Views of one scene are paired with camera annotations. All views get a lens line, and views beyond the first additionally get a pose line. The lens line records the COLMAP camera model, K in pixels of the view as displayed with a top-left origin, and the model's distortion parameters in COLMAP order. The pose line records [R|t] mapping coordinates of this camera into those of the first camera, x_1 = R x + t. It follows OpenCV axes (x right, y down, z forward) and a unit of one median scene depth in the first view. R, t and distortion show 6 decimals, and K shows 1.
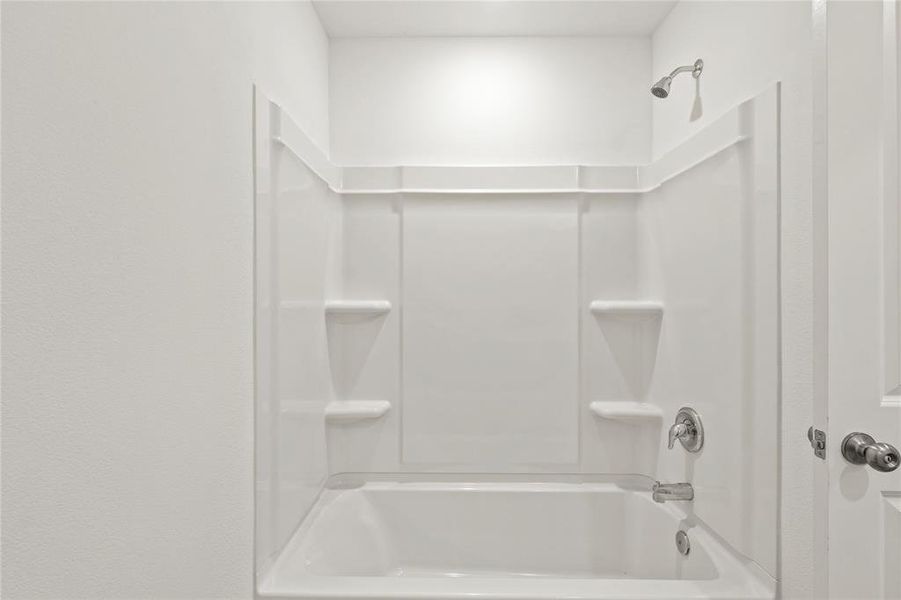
lens RADIAL K [[417.7, 0, 444.5], [0, 417.7, 304.5], [0, 0, 1]] dist [0.001875, 0.001348]
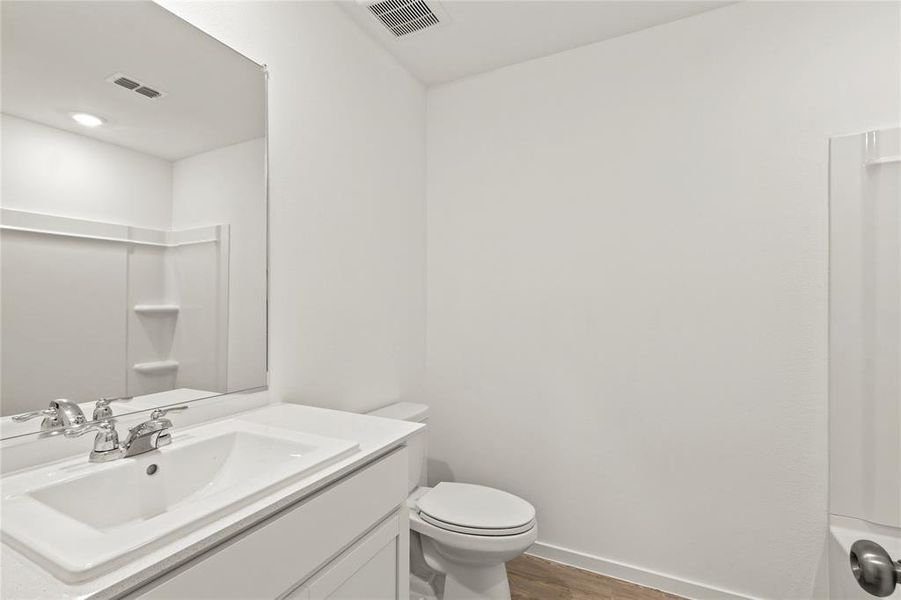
lens RADIAL K [[417.7, 0, 444.3], [0, 417.7, 301.5], [0, 0, 1]] dist [0.001875, 0.001348]
pose [[0.438228, 0.008347, 0.898825, -0.666557], [-0.005536, 0.999963, -0.006587, -0.020568], [-0.898847, -0.002089, 0.438258, -0.941197]]
